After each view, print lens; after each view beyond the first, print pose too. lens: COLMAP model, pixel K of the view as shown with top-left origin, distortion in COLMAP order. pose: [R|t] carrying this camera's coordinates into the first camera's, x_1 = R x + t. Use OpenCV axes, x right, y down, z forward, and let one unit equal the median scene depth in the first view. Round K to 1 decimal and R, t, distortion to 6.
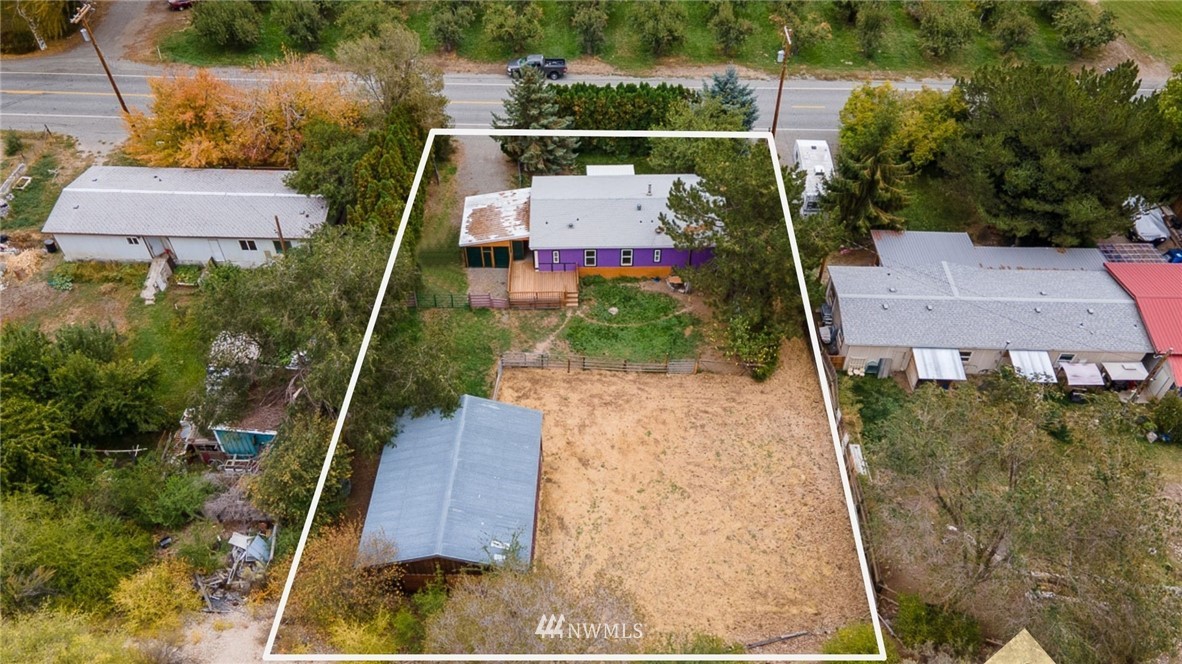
lens RADIAL K [[852.9, 0, 596.2], [0, 852.9, 327.8], [0, 0, 1]] dist [0.038295, 0.006562]
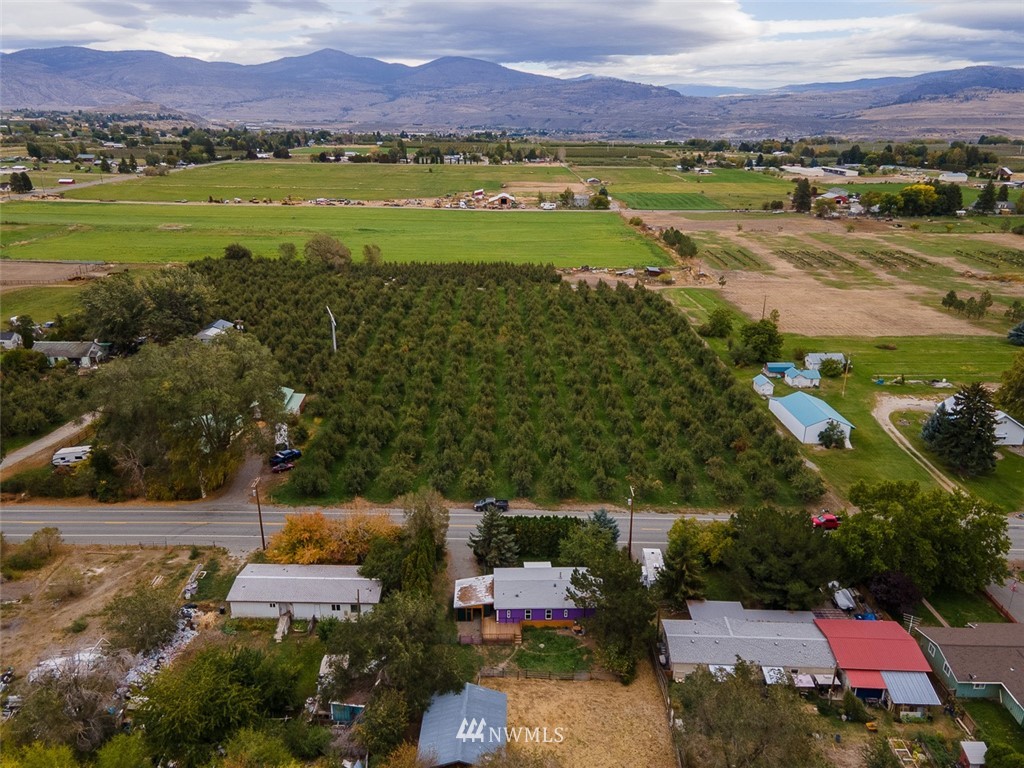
lens RADIAL K [[755.7, 0, 512.0], [0, 755.7, 355.2], [0, 0, 1]] dist [0.034133, -0.005643]
pose [[0.999984, 0.003030, 0.004828, -0.048189], [-0.000518, 0.891757, -0.452514, 0.147400], [-0.005676, 0.452504, 0.891744, -0.632767]]
